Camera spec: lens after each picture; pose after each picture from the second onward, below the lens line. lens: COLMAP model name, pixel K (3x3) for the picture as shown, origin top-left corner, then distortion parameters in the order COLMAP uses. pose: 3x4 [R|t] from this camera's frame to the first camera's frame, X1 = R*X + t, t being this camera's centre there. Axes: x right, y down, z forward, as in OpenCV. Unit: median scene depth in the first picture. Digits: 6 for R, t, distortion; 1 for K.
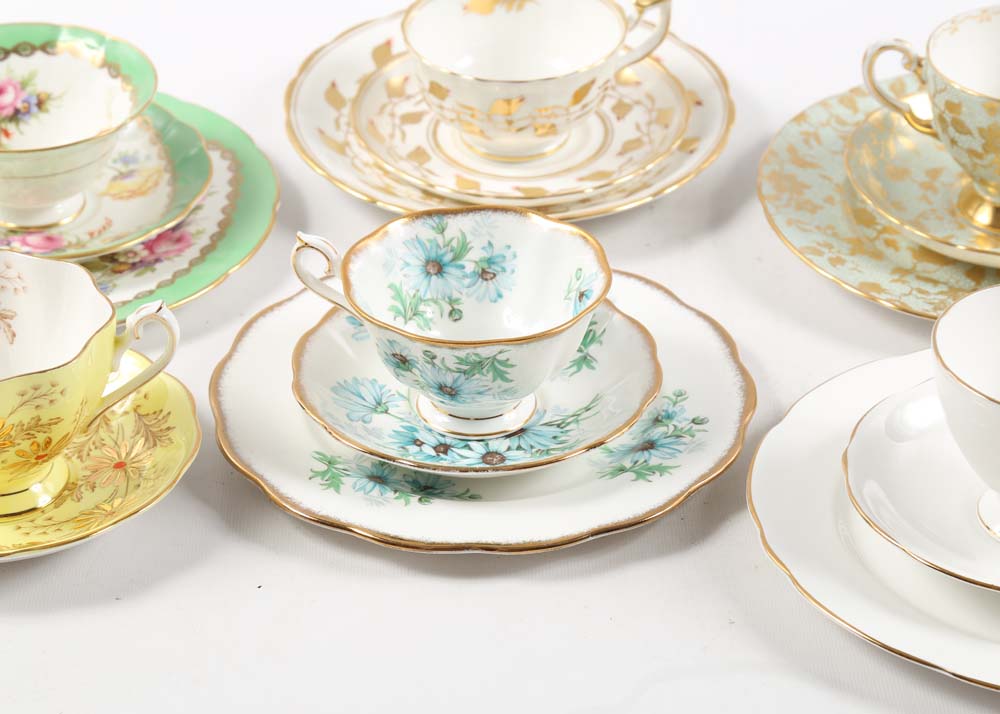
lens RADIAL K [[2834.1, 0, 482.4], [0, 2834.1, 419.8], [0, 0, 1]] dist [0.513635, 0.000000]
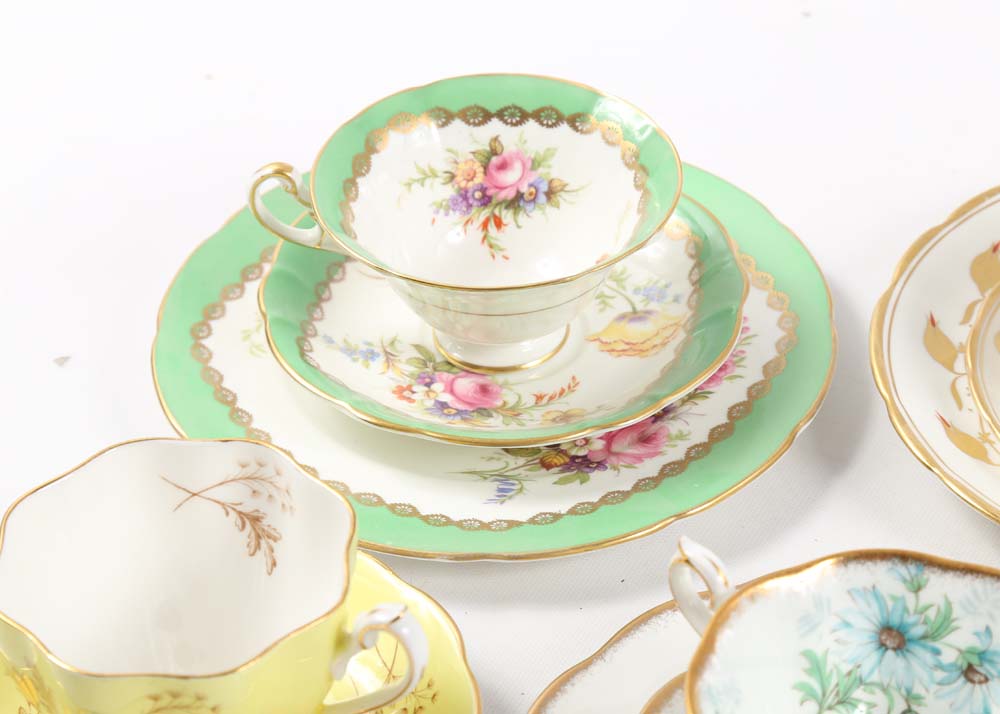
lens RADIAL K [[3267.2, 0, 479.5], [0, 3267.2, 322.9], [0, 0, 1]] dist [0.550126, 0.000000]
pose [[0.885113, 0.265863, -0.381957, 0.166240], [-0.244982, 0.964008, 0.103305, -0.176386], [0.395675, 0.002136, 0.918388, 0.279487]]
